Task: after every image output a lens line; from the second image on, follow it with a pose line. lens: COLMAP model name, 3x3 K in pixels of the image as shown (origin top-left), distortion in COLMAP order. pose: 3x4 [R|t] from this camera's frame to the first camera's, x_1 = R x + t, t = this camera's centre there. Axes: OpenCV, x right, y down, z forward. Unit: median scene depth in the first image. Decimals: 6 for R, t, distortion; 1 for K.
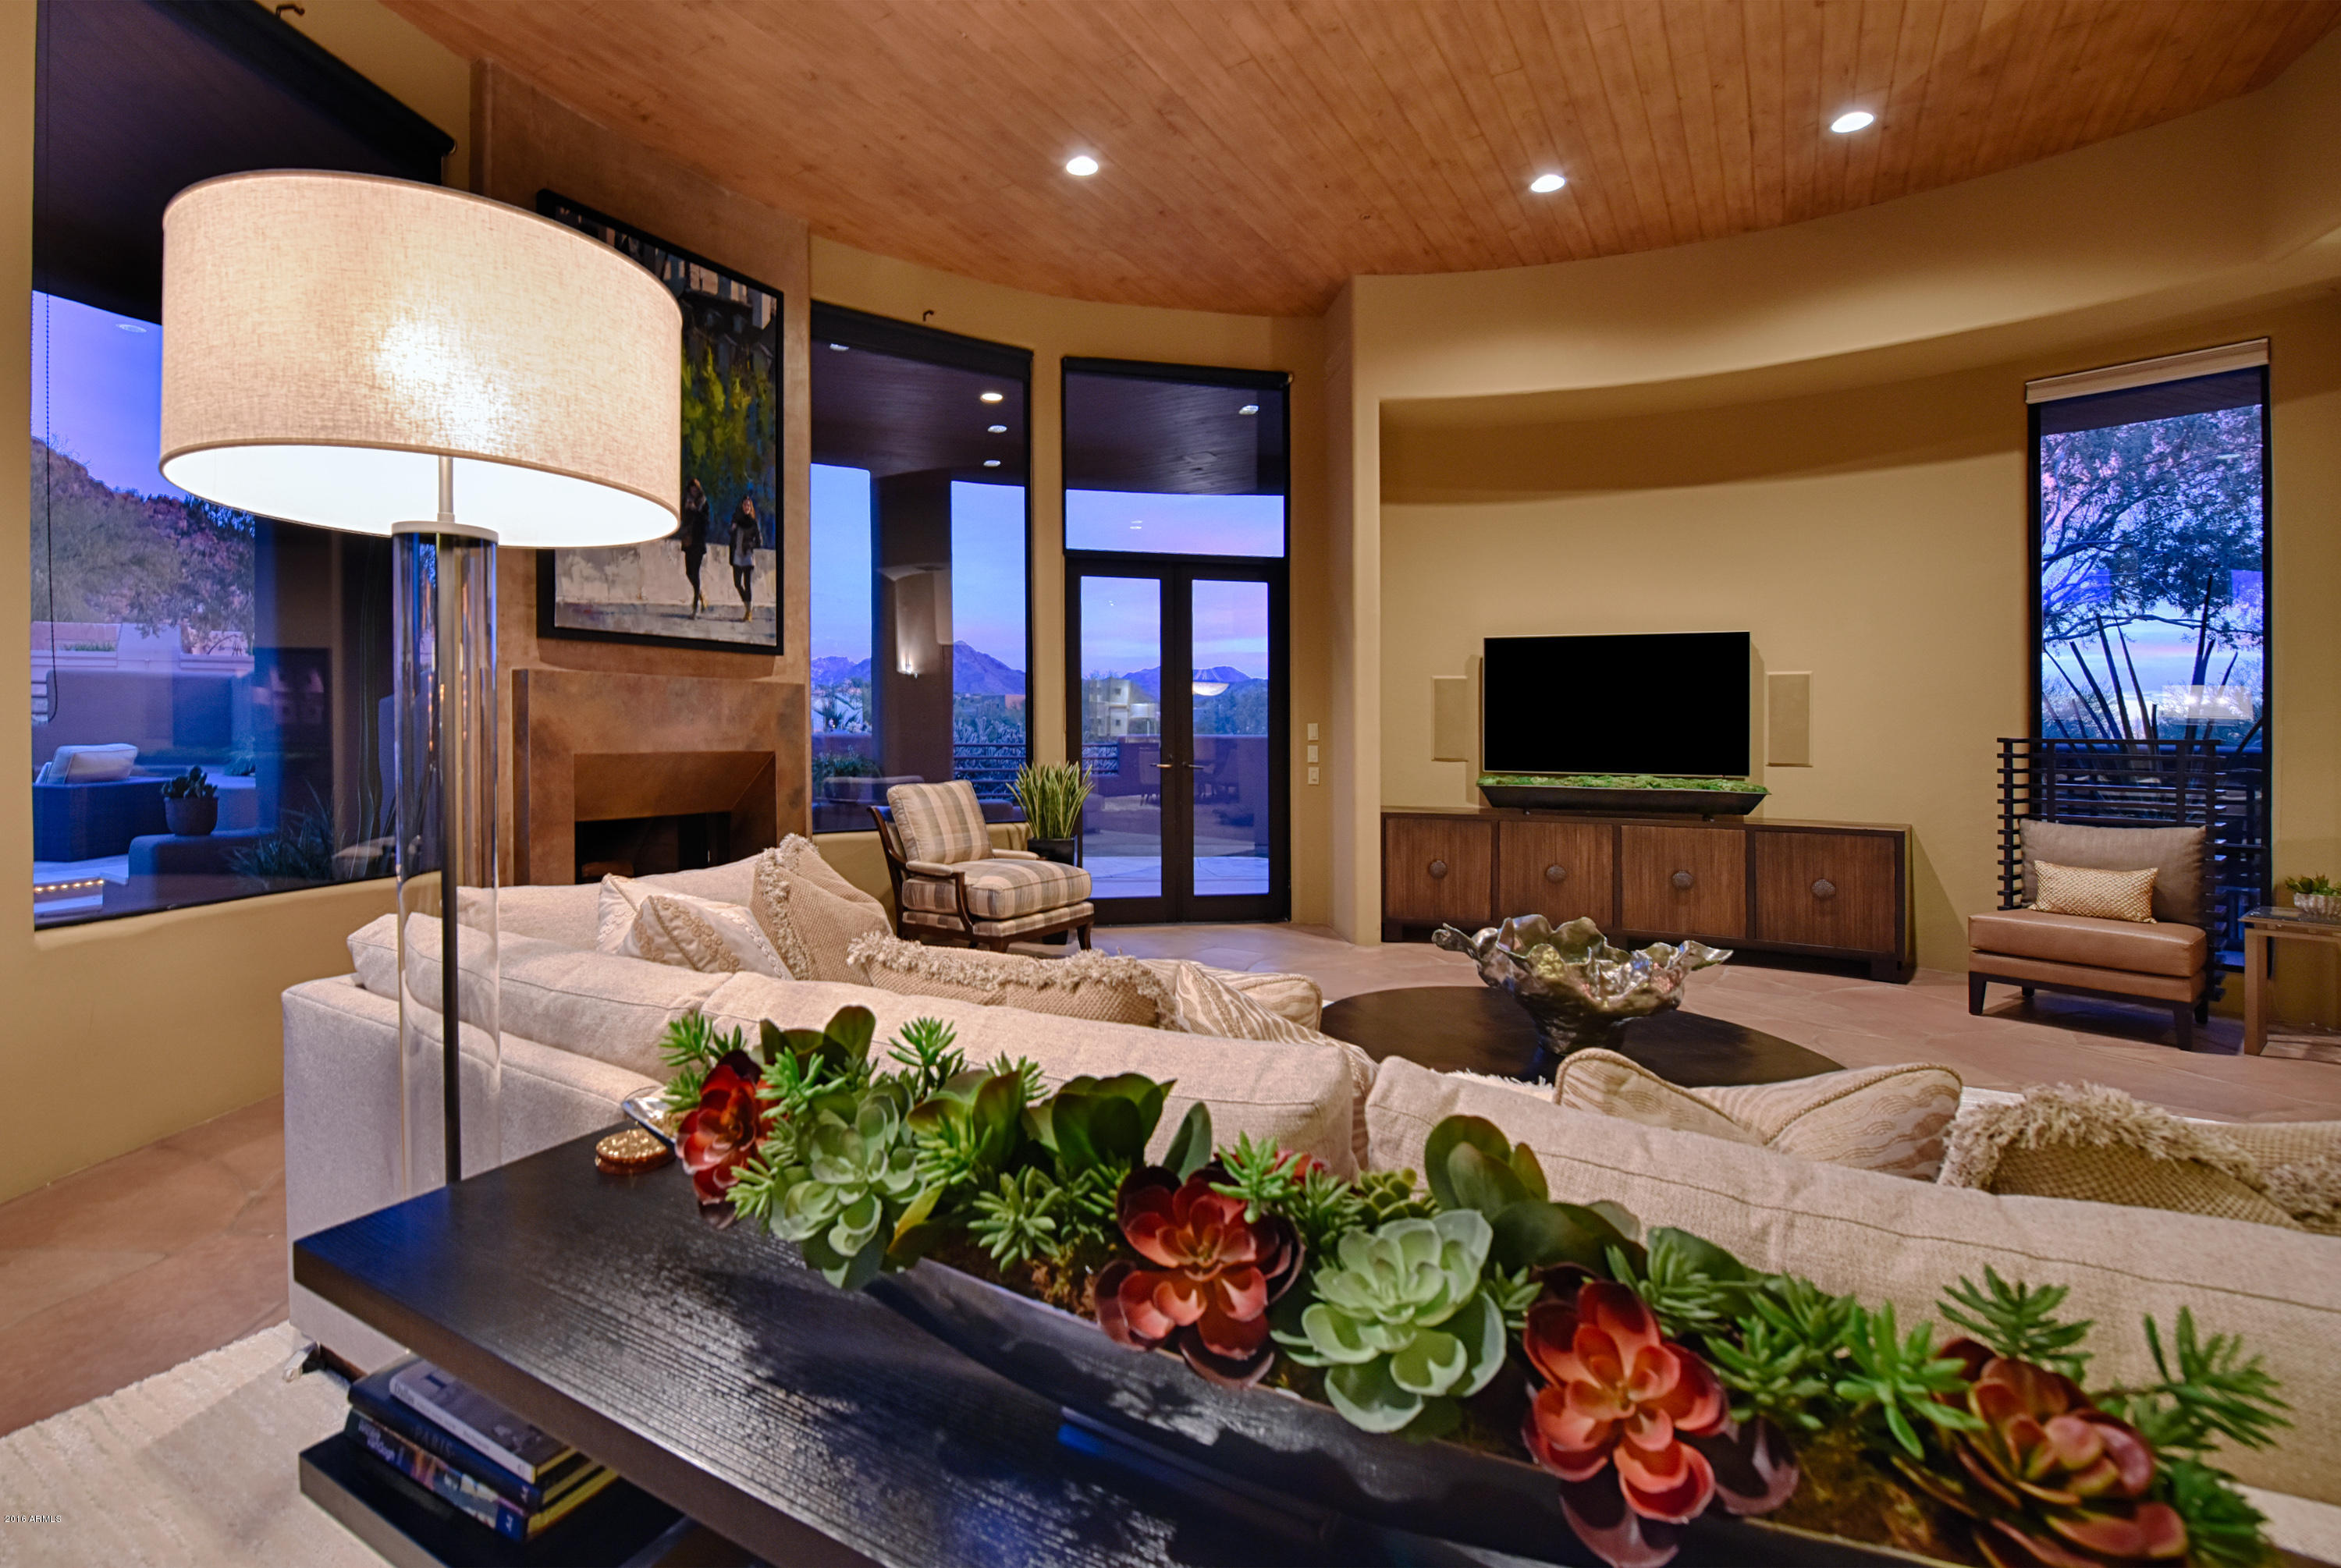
lens RADIAL K [[1072.6, 0, 1075.3], [0, 1072.6, 770.3], [0, 0, 1]] dist [-0.013175, 0.001121]
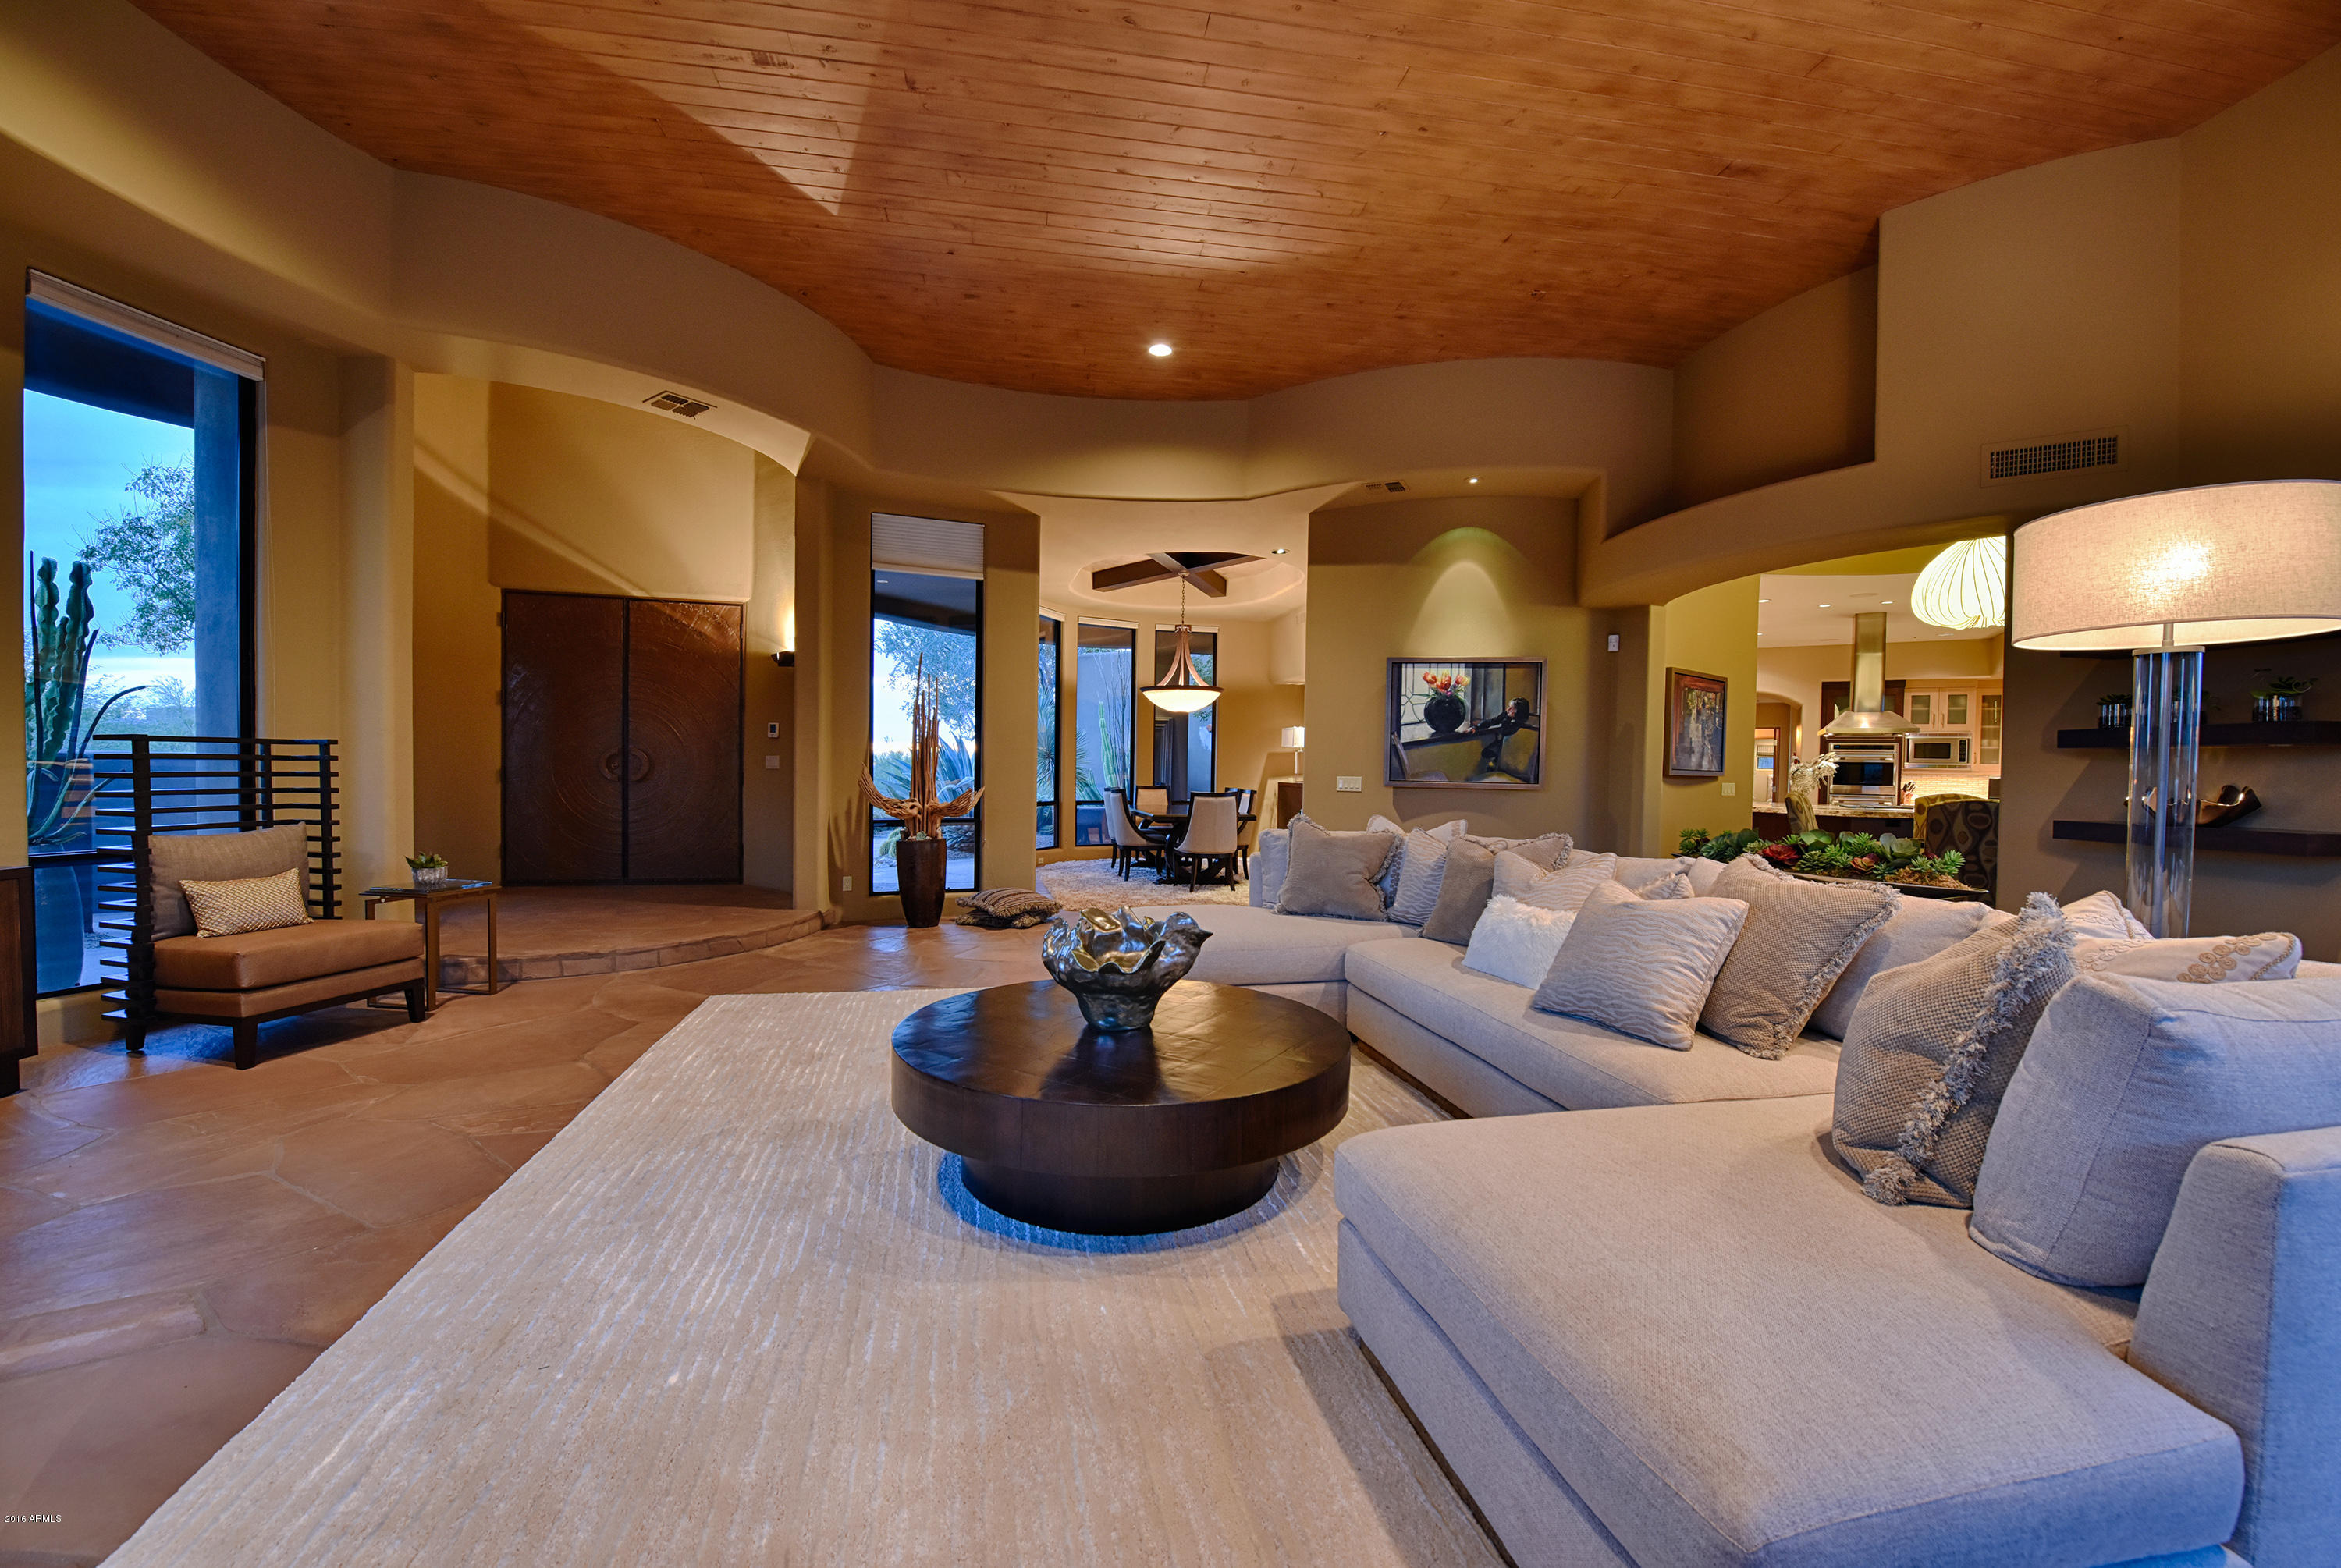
lens RADIAL K [[967.7, 0, 1165.8], [0, 967.7, 795.2], [0, 0, 1]] dist [-0.009997, -0.003649]
pose [[-0.686434, -0.038379, 0.726179, -0.167140], [0.005773, 0.998287, 0.058216, -0.020539], [-0.727169, 0.044153, -0.685037, 0.871170]]
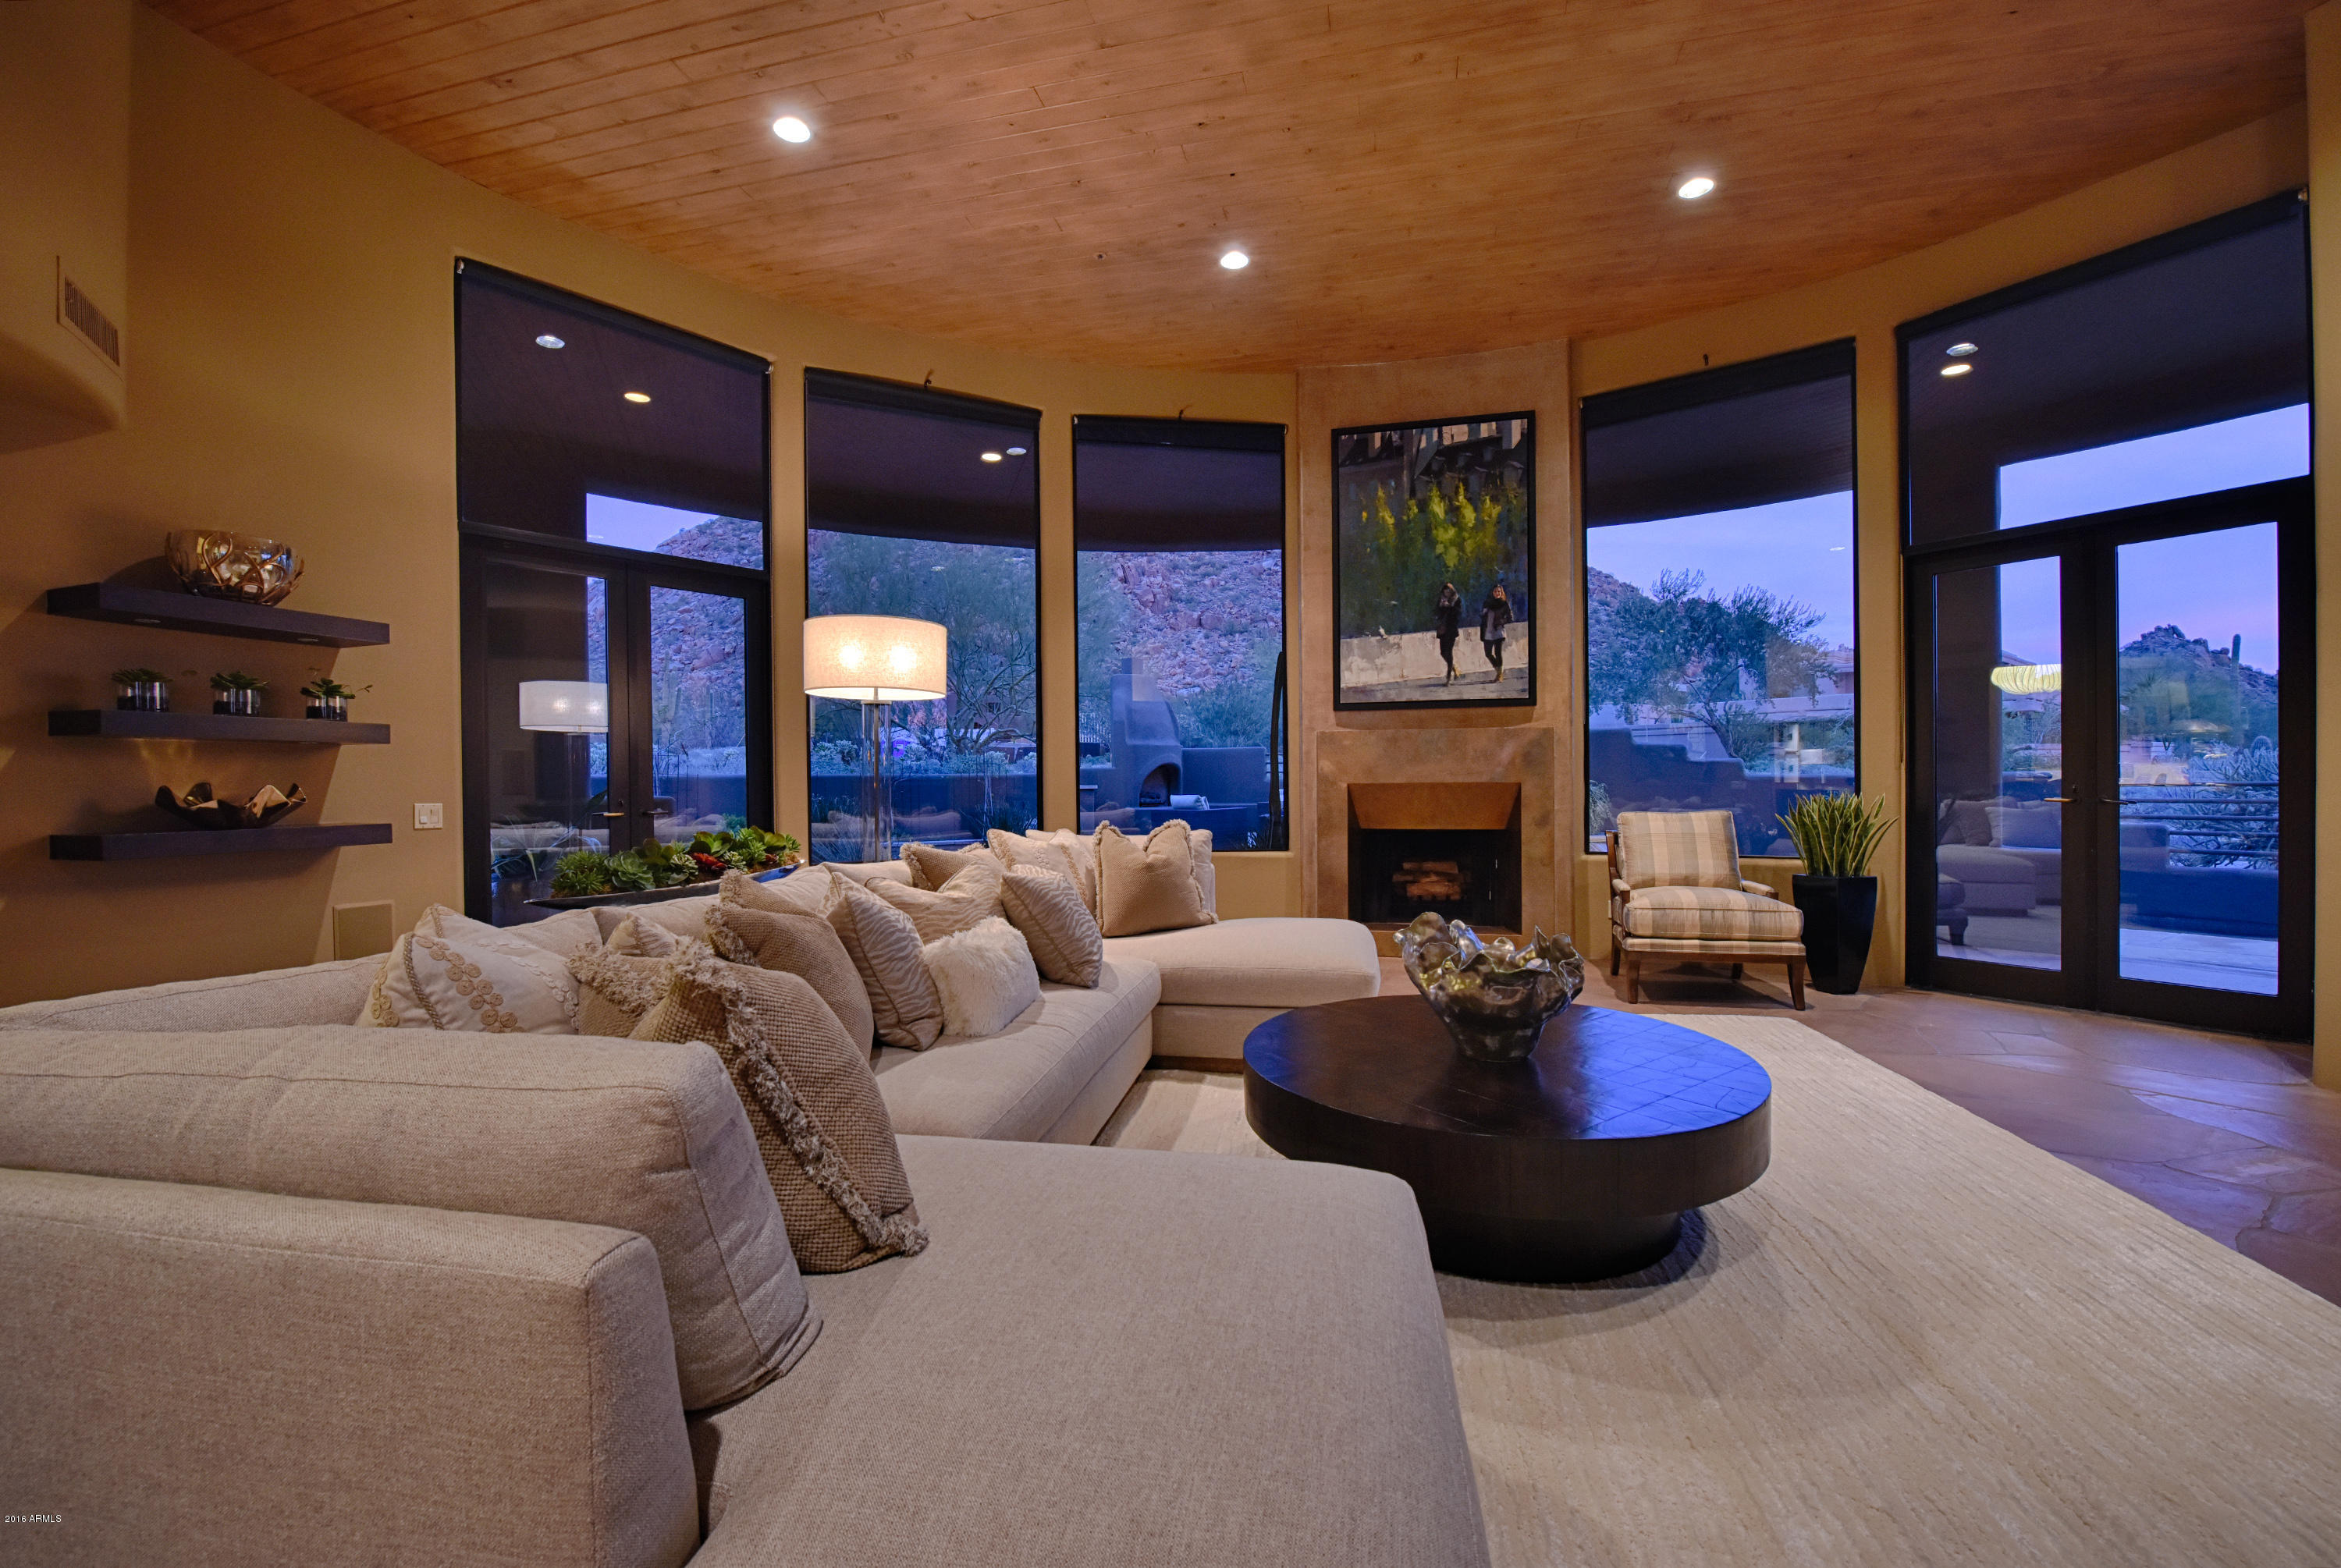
lens RADIAL K [[967.7, 0, 1163.8], [0, 967.7, 798.3], [0, 0, 1]] dist [-0.009997, -0.003649]
pose [[0.349948, 0.003010, -0.936764, 0.622378], [-0.020153, 0.999788, -0.004317, 0.012906], [0.936552, 0.020389, 0.349934, 0.221058]]
